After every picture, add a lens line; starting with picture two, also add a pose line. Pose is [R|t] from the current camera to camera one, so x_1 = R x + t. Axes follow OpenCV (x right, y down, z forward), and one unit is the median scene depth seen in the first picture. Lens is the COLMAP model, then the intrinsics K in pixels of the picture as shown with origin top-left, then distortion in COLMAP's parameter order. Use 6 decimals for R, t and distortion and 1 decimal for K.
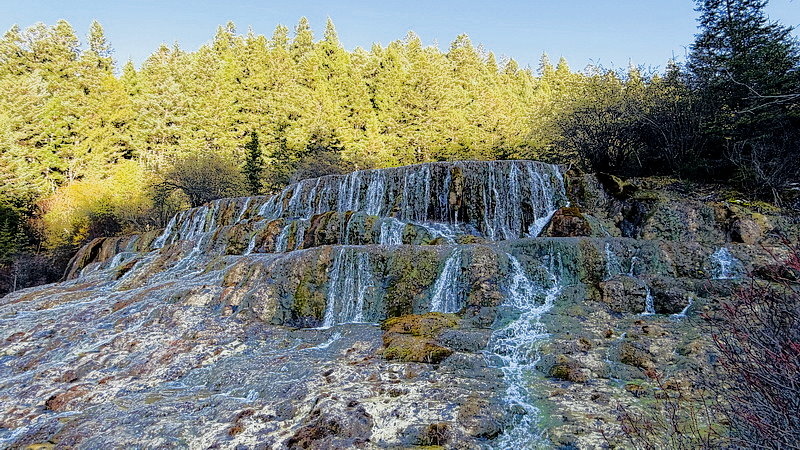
lens RADIAL K [[449.3, 0, 396.6], [0, 449.3, 224.2], [0, 0, 1]] dist [-0.002052, 0.000053]
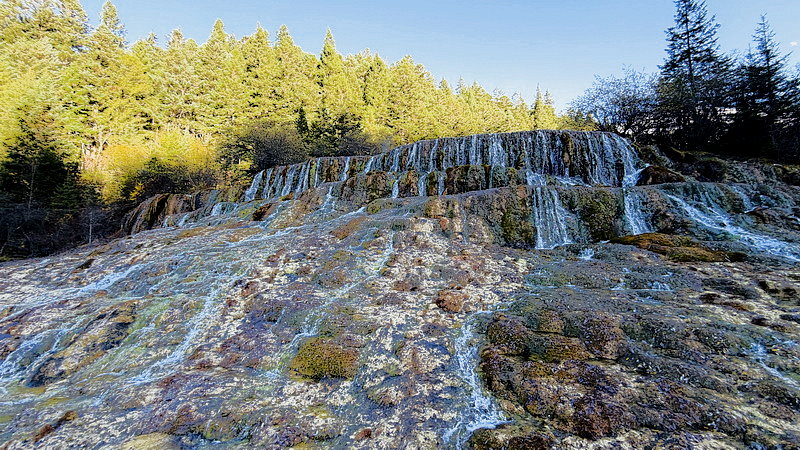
lens RADIAL K [[334.7, 0, 400.0], [0, 334.7, 225.0], [0, 0, 1]] dist [0.000151, 0.000181]
pose [[0.978996, 0.011164, 0.203571, -0.811416], [-0.024151, 0.997820, 0.061424, 0.134029], [-0.202442, -0.065050, 0.977131, 0.222437]]
